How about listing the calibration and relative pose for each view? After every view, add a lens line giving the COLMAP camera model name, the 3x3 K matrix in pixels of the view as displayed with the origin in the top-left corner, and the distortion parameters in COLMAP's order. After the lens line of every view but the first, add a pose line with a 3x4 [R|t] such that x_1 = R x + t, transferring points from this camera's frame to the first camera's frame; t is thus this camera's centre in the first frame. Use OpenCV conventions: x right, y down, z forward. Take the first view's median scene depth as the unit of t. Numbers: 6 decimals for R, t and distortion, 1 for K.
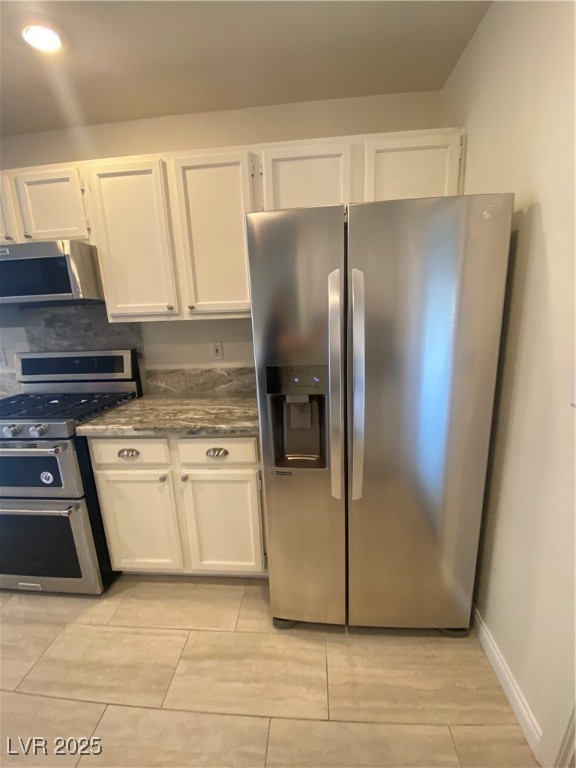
lens RADIAL K [[308.7, 0, 289.4], [0, 308.7, 388.4], [0, 0, 1]] dist [0.021410, -0.018850]
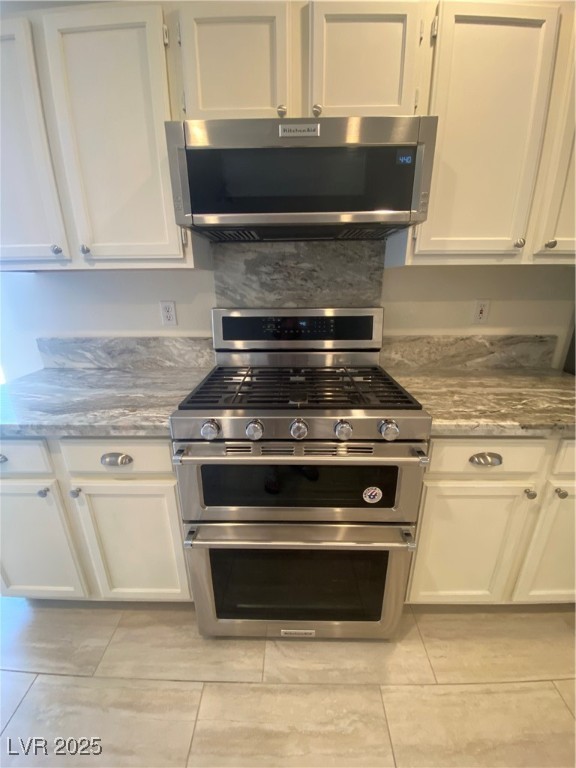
lens RADIAL K [[308.7, 0, 289.4], [0, 308.7, 388.4], [0, 0, 1]] dist [0.021410, -0.018850]
pose [[0.997615, 0.007203, 0.068652, -0.744810], [-0.014169, 0.994732, 0.101528, -0.007673], [-0.067559, -0.102258, 0.992461, 0.269197]]
